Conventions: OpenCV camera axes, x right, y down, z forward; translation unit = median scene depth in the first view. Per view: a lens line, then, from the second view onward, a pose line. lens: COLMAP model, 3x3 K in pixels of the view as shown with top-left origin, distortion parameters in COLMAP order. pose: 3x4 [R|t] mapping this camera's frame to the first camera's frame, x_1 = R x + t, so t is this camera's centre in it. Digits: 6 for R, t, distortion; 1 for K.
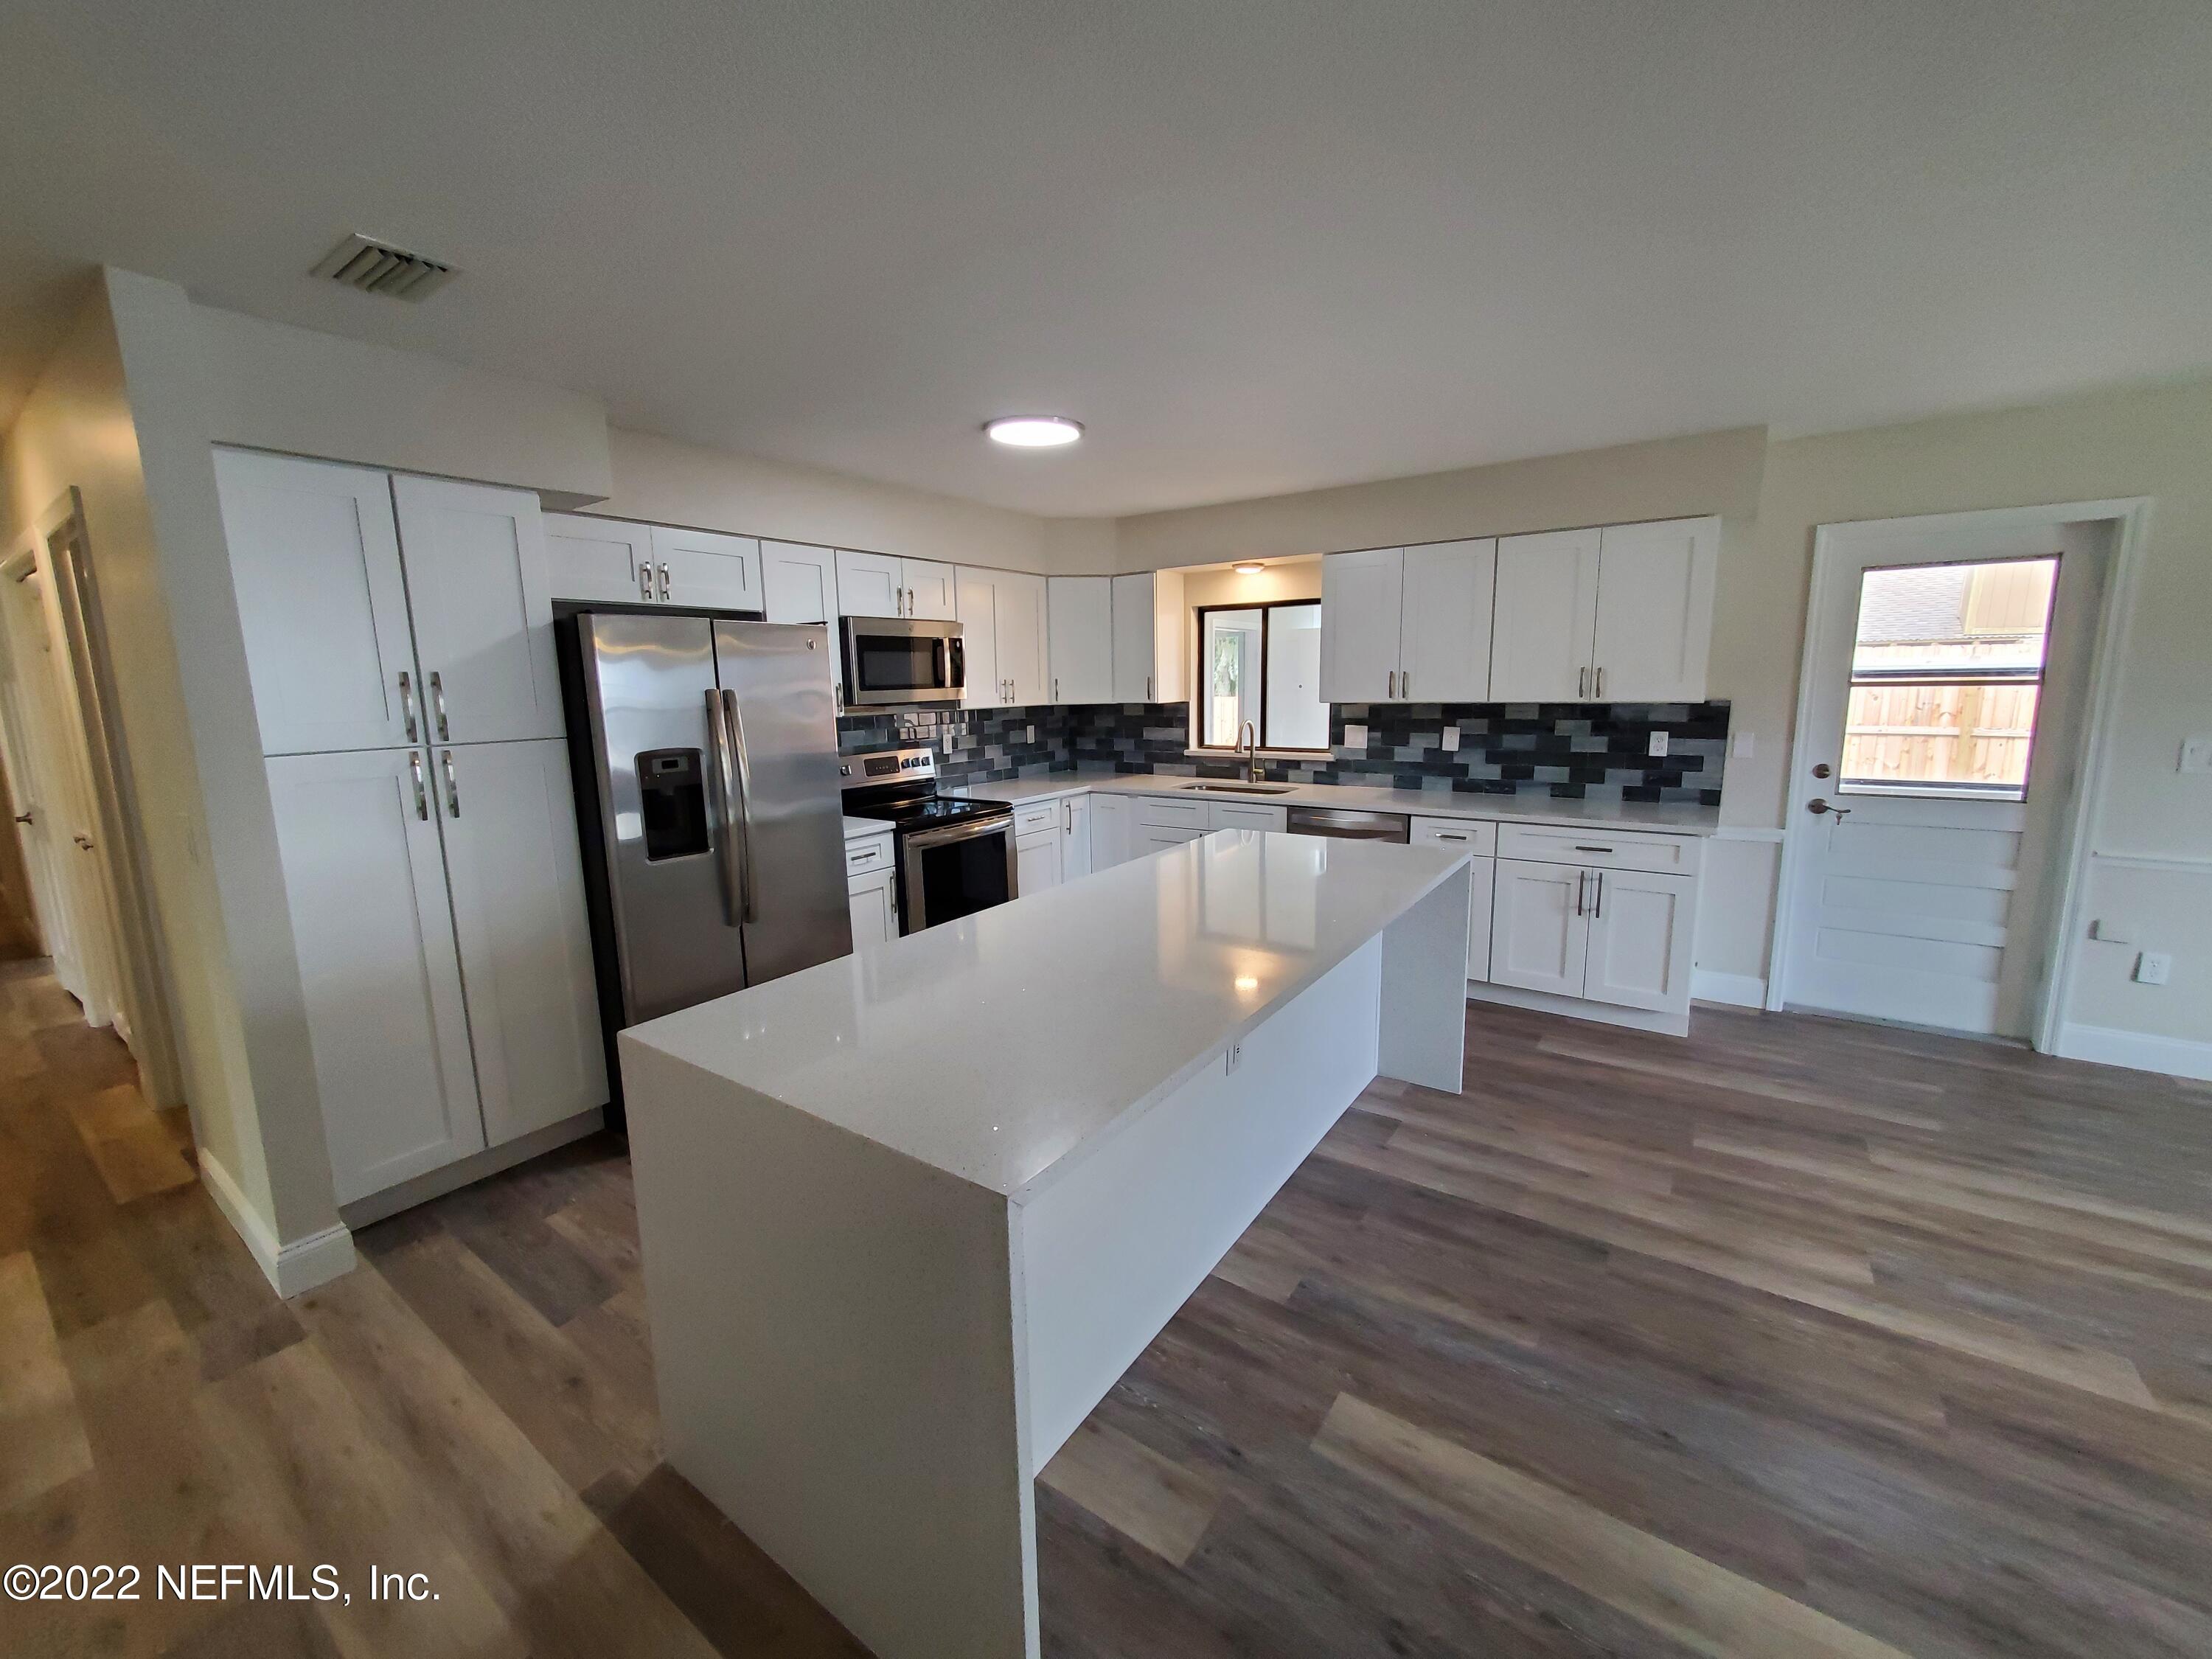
lens RADIAL K [[869.8, 0, 1092.6], [0, 869.8, 820.6], [0, 0, 1]] dist [0.001623, -0.001469]
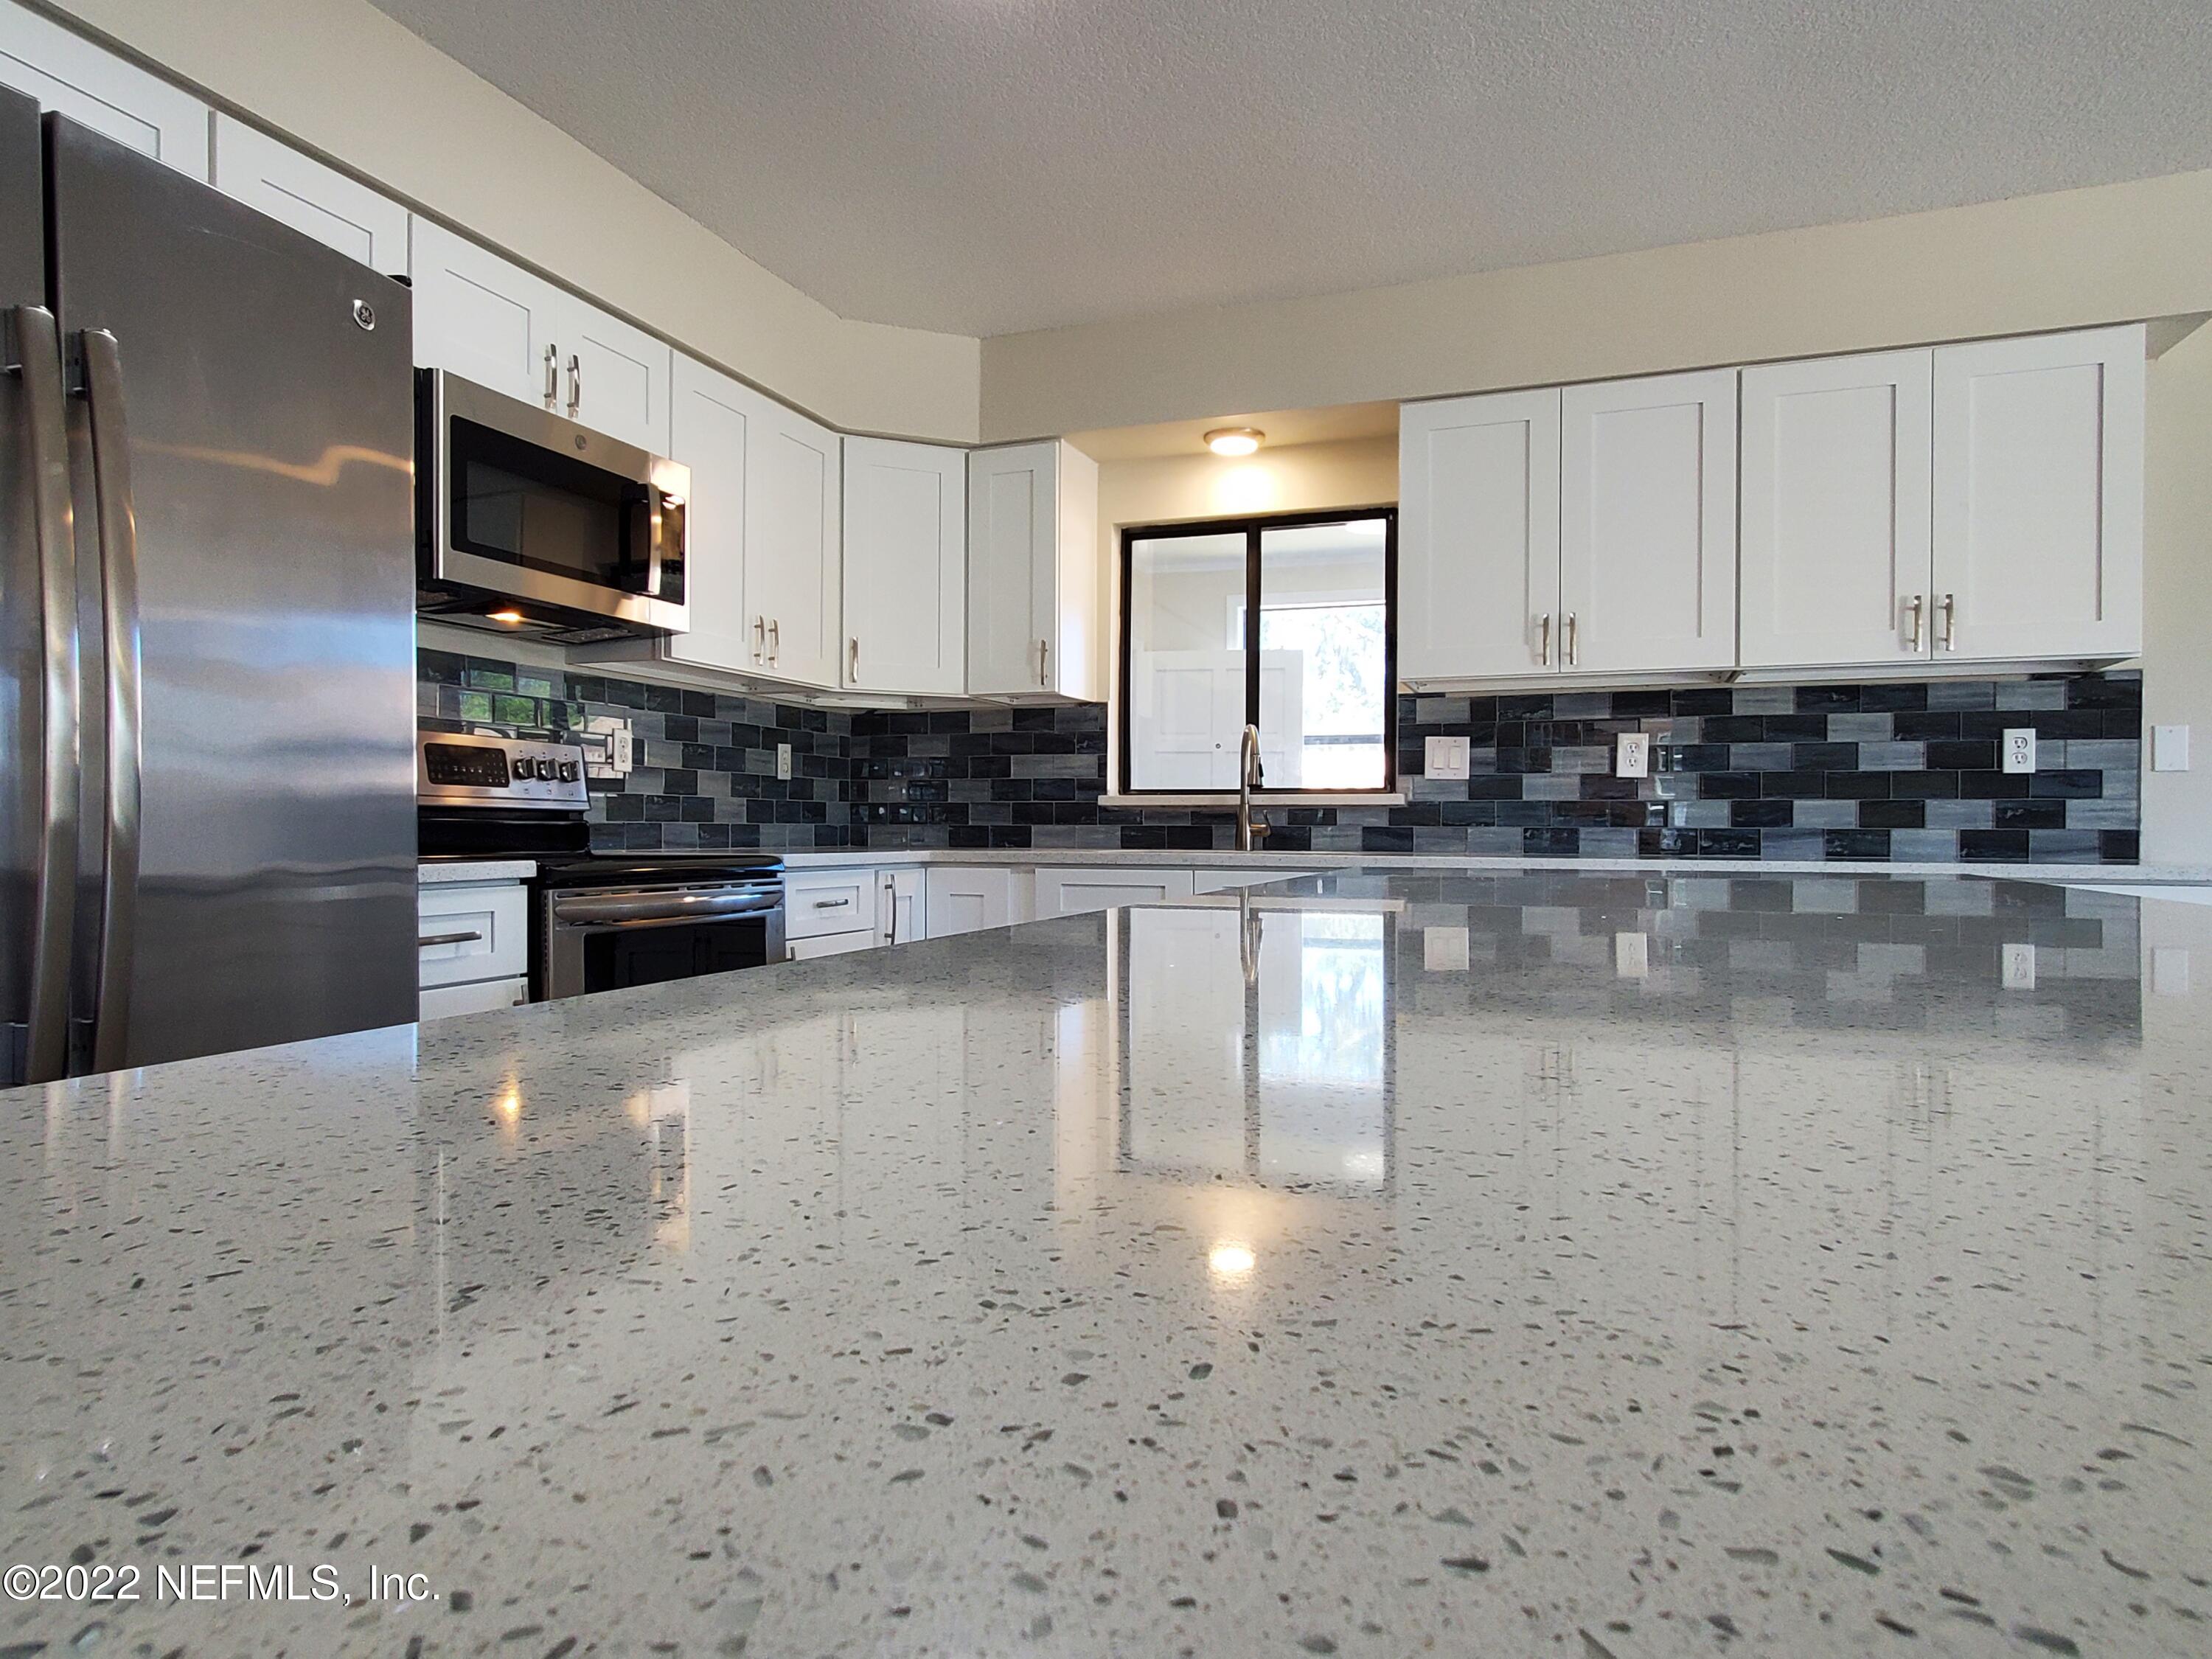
lens RADIAL K [[1330.2, 0, 1071.6], [0, 1330.2, 850.7], [0, 0, 1]] dist [-0.010834, 0.002494]
pose [[0.969995, 0.021236, 0.242196, -0.125421], [0.014581, 0.989304, -0.145141, 0.081998], [-0.242687, 0.144317, 0.959310, 0.328994]]
